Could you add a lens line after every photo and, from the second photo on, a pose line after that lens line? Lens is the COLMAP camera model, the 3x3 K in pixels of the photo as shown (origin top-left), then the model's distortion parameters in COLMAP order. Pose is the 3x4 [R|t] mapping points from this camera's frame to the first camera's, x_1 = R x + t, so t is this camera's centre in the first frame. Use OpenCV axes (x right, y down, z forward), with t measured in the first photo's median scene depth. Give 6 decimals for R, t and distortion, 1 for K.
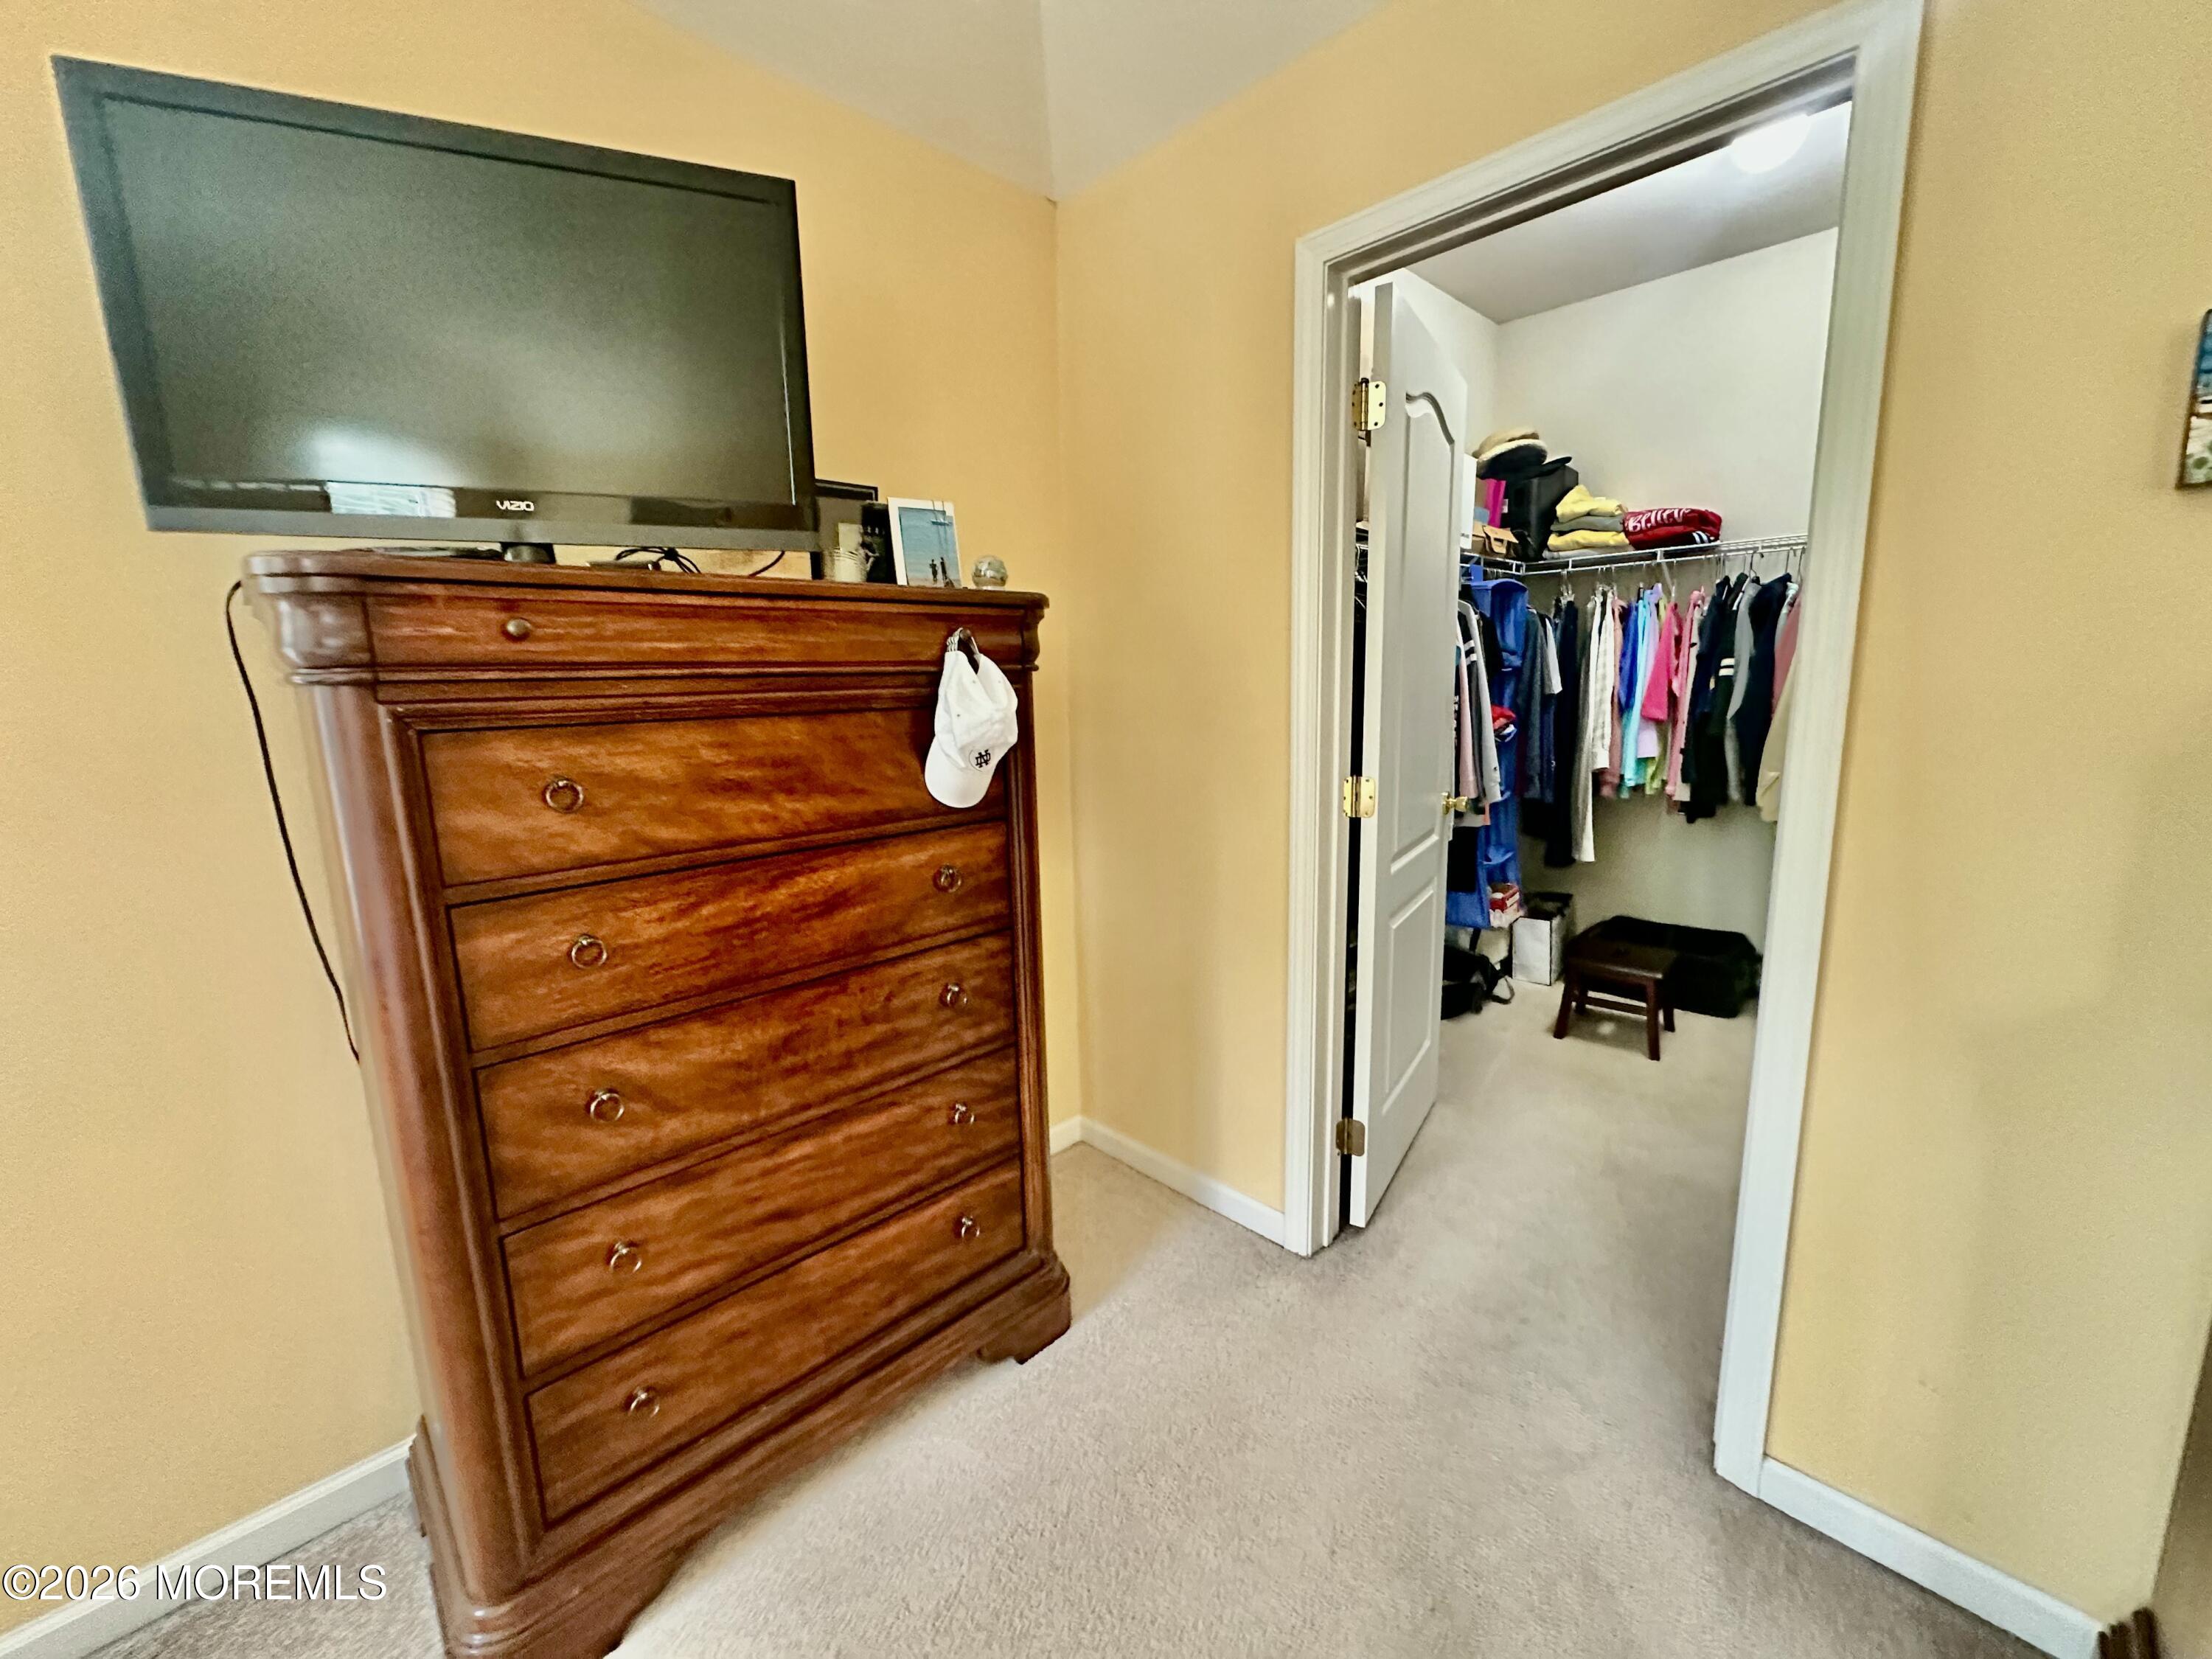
lens RADIAL K [[882.6, 0, 1094.3], [0, 882.6, 835.2], [0, 0, 1]] dist [-0.004239, 0.001225]
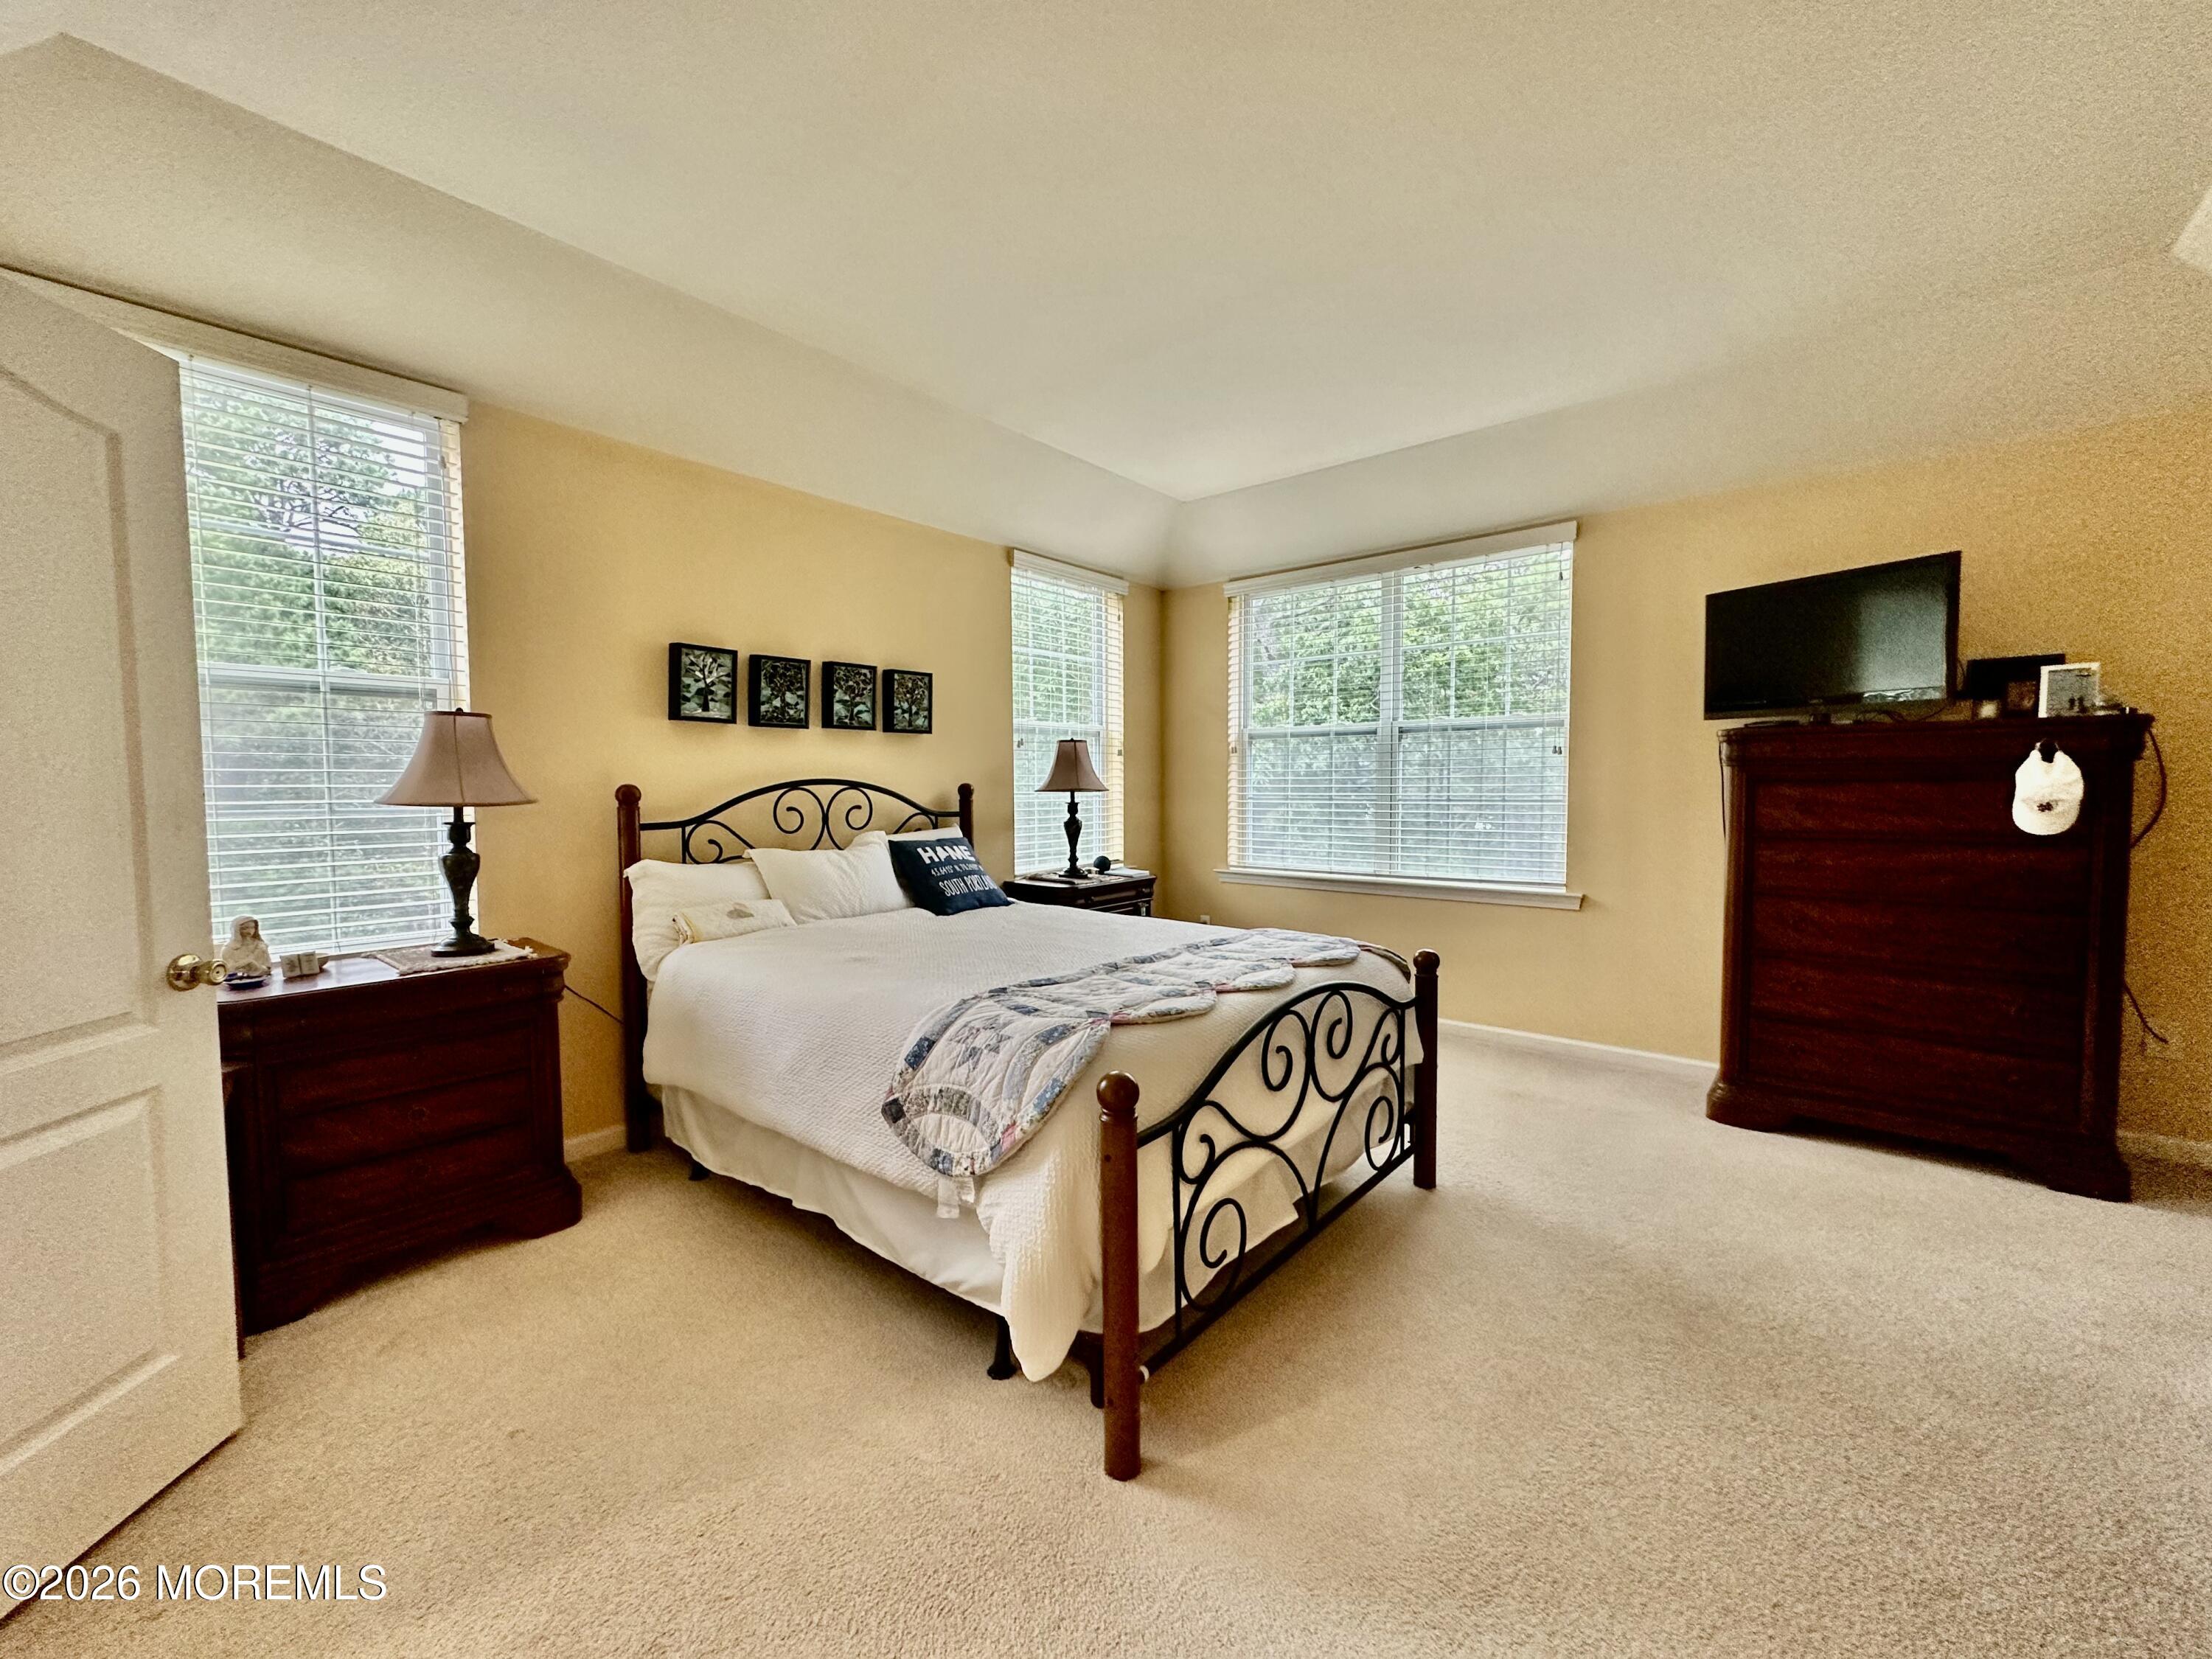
lens RADIAL K [[882.6, 0, 1113.5], [0, 882.6, 822.7], [0, 0, 1]] dist [-0.004239, 0.001225]
pose [[0.123935, 0.075034, -0.989449, 1.443596], [-0.168223, 0.984292, 0.053572, 0.172004], [0.977927, 0.159809, 0.134611, -1.144355]]
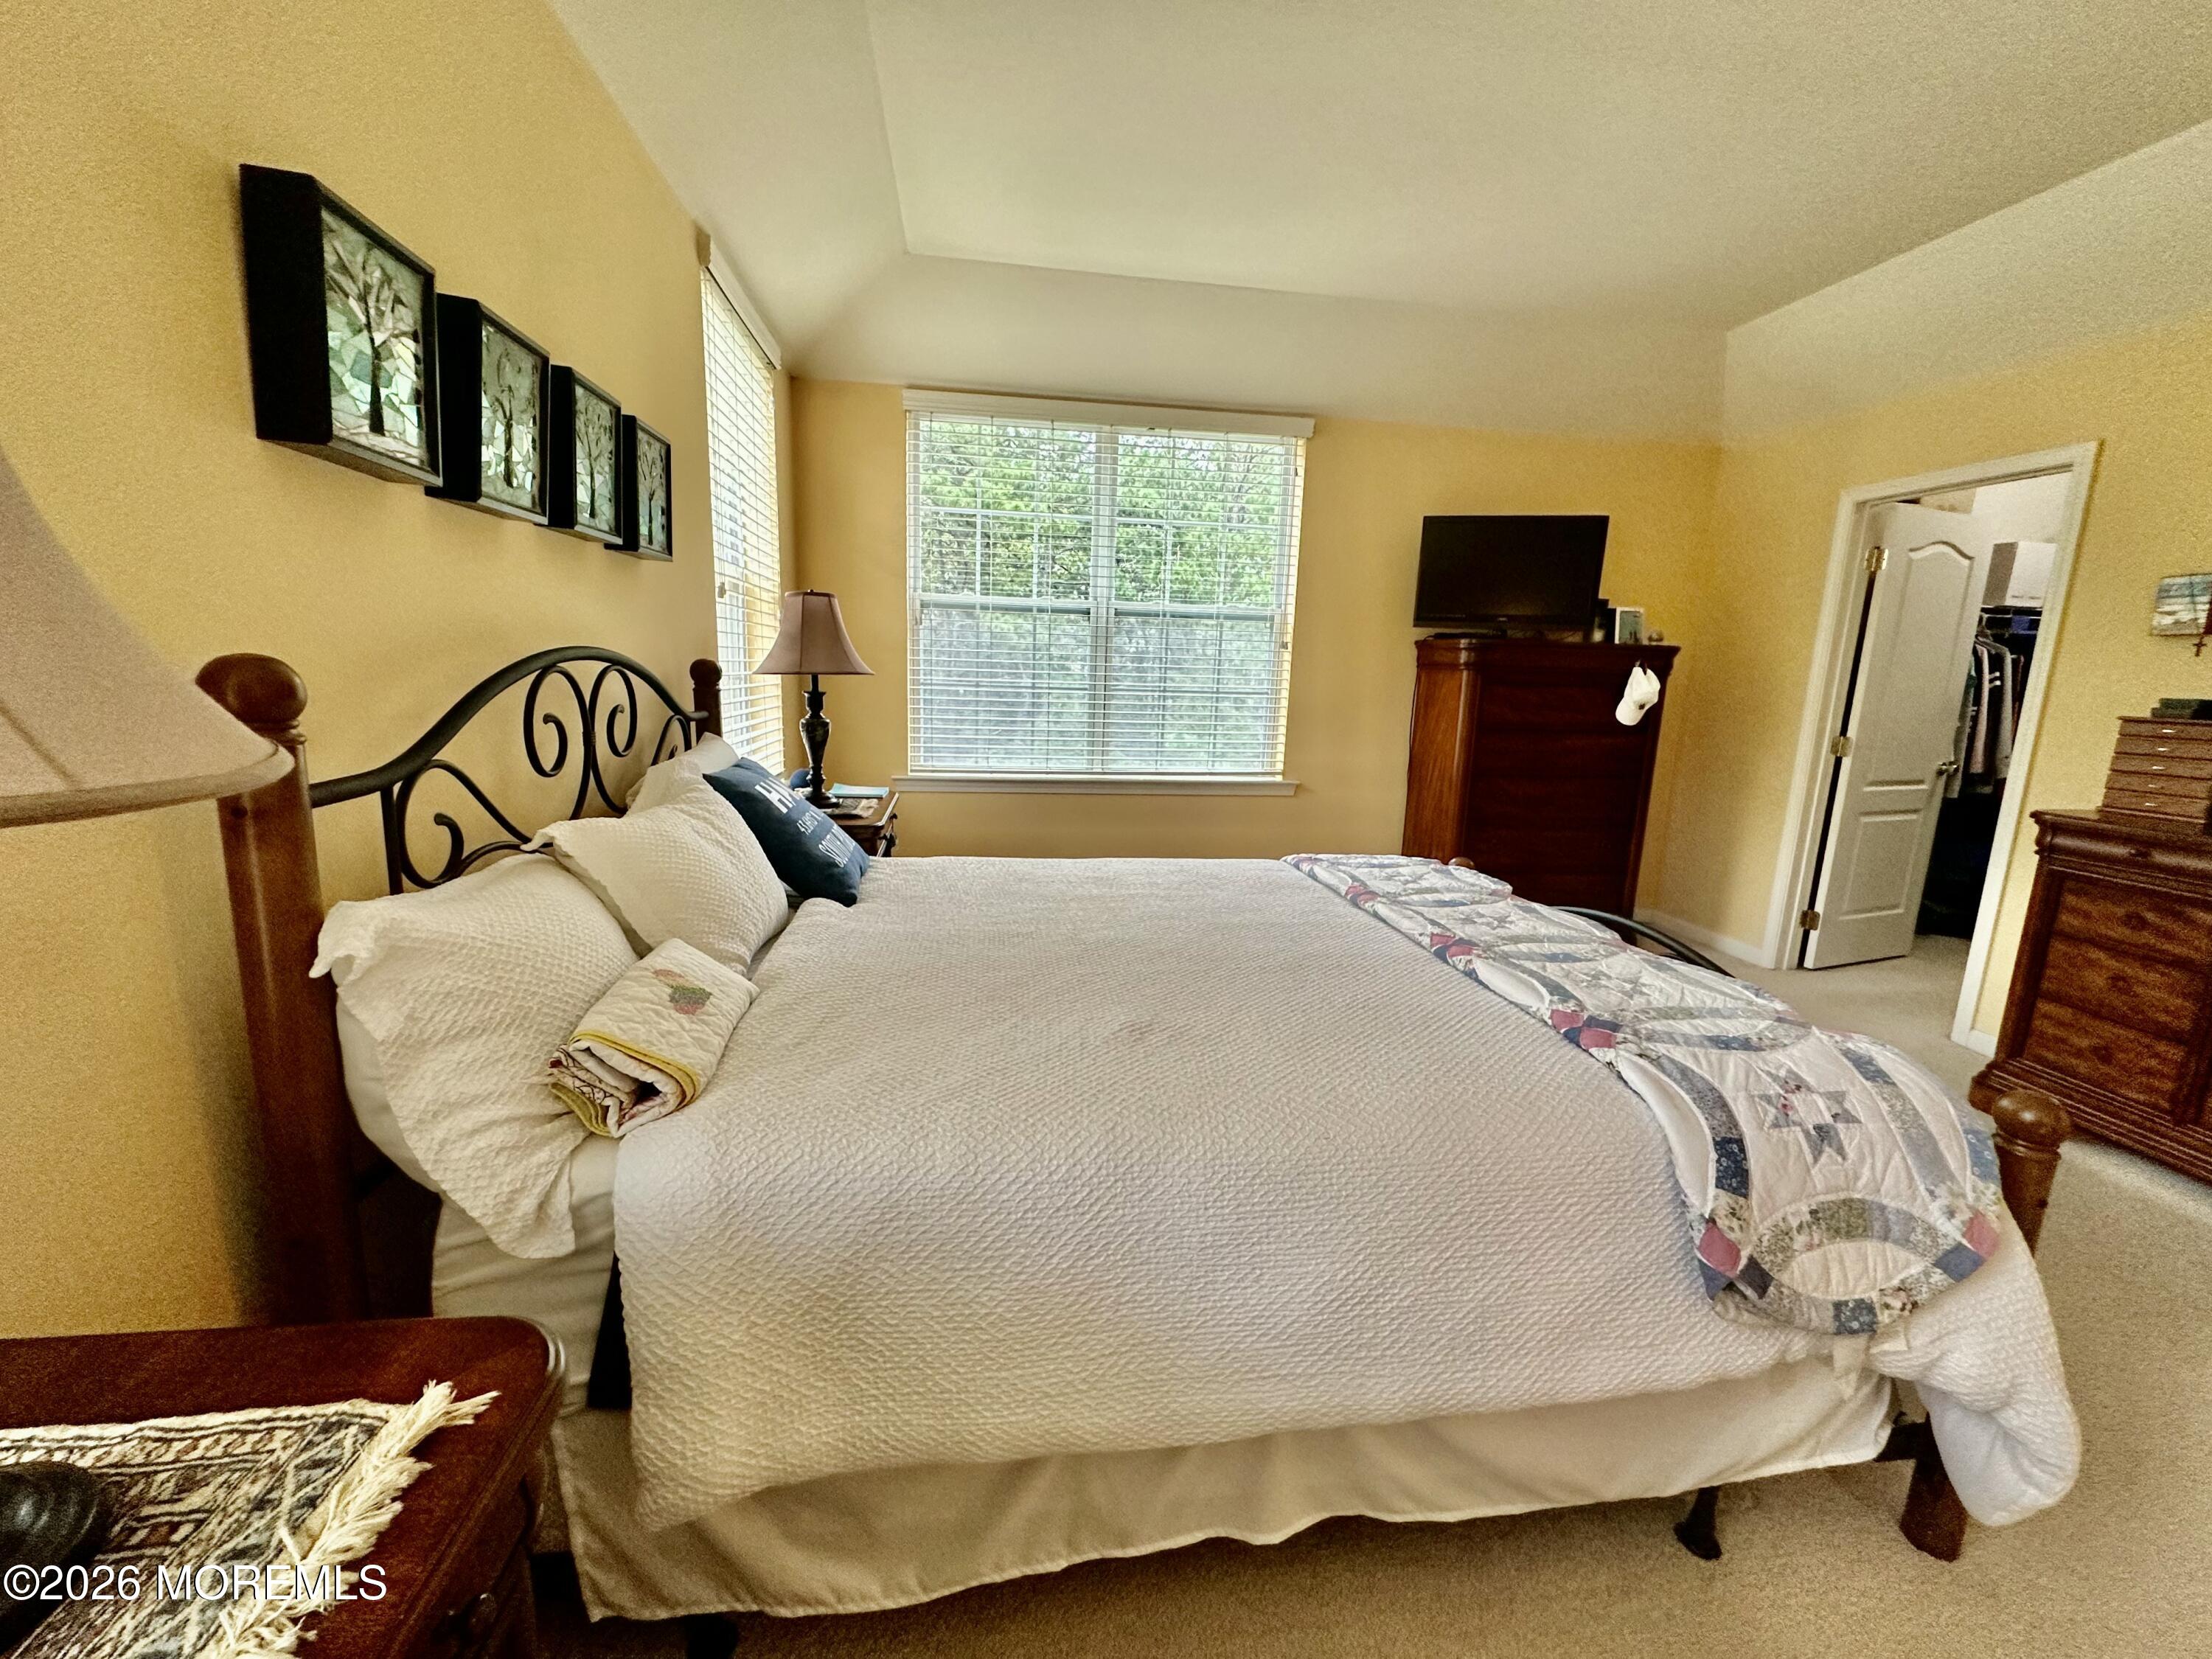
lens RADIAL K [[882.6, 0, 1099.9], [0, 882.6, 819.0], [0, 0, 1]] dist [-0.004239, 0.001225]
pose [[0.818574, 0.153696, -0.553456, 0.062200], [-0.152920, 0.987075, 0.047940, 0.376514], [0.553671, 0.045392, 0.831498, -2.151901]]
